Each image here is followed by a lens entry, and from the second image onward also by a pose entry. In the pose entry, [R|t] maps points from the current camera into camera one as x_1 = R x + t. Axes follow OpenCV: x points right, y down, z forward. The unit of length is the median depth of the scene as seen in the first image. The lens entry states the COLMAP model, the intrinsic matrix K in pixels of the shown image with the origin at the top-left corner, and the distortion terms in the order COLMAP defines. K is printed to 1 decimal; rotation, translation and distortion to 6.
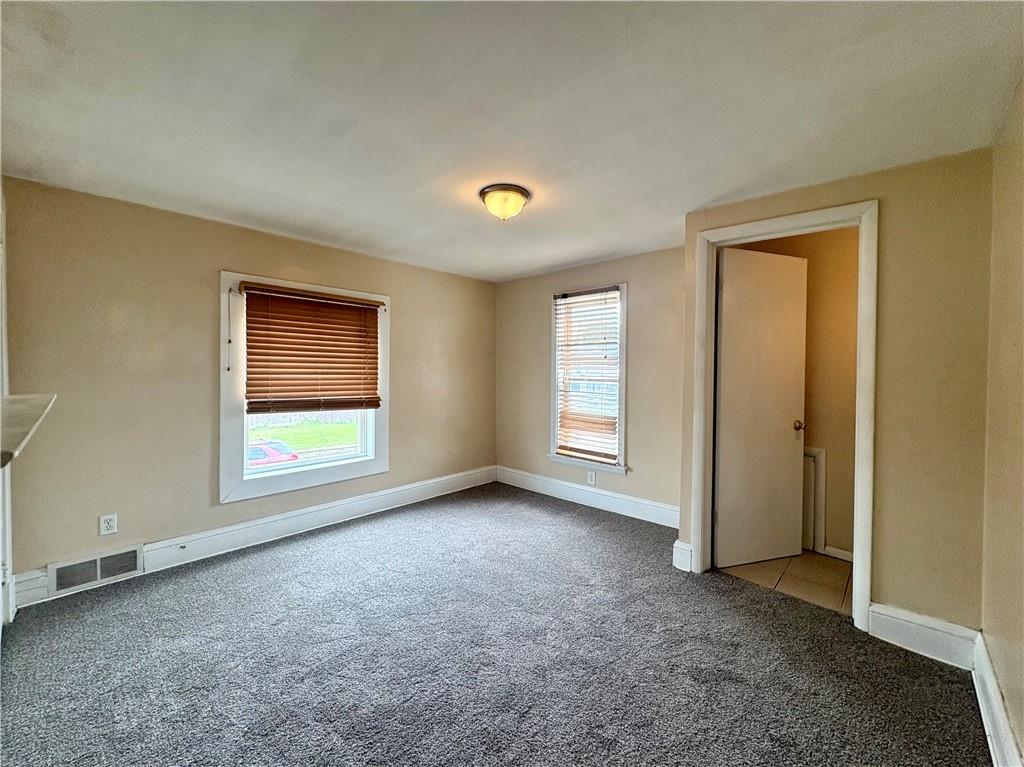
lens RADIAL K [[417.3, 0, 512.7], [0, 417.3, 378.8], [0, 0, 1]] dist [-0.001998, 0.000574]
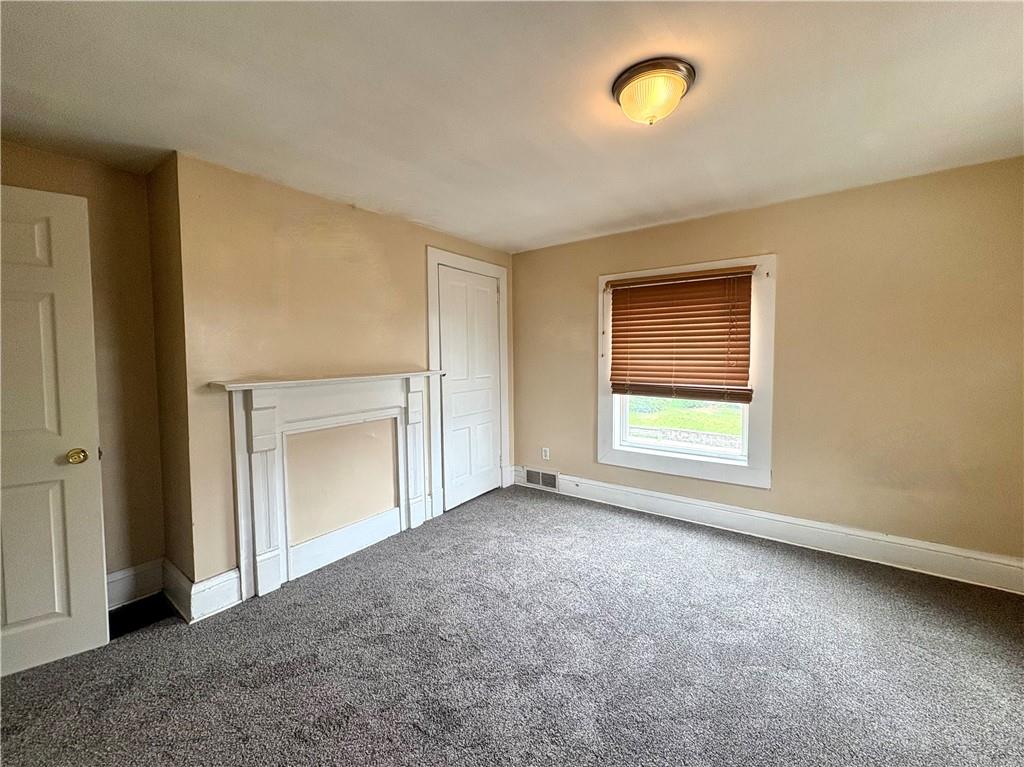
lens RADIAL K [[417.3, 0, 511.5], [0, 417.3, 375.8], [0, 0, 1]] dist [-0.001998, 0.000574]
pose [[0.104314, 0.043798, -0.993580, 0.483672], [-0.007031, 0.999037, 0.043300, -0.014263], [0.994520, 0.002469, 0.104521, 0.569165]]
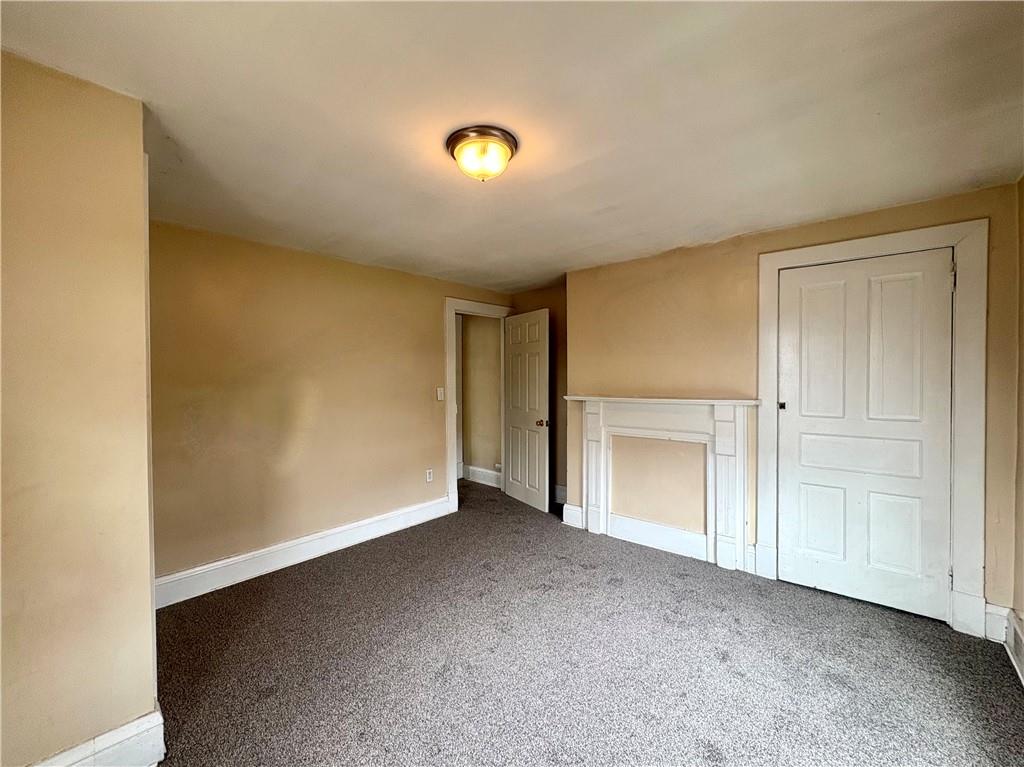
lens RADIAL K [[417.3, 0, 511.3], [0, 417.3, 380.9], [0, 0, 1]] dist [-0.001998, 0.000574]
pose [[-0.999680, -0.004881, -0.024827, -0.039261], [-0.005612, 0.999550, 0.029472, -0.044353], [0.024672, 0.029602, -0.999257, 1.364104]]
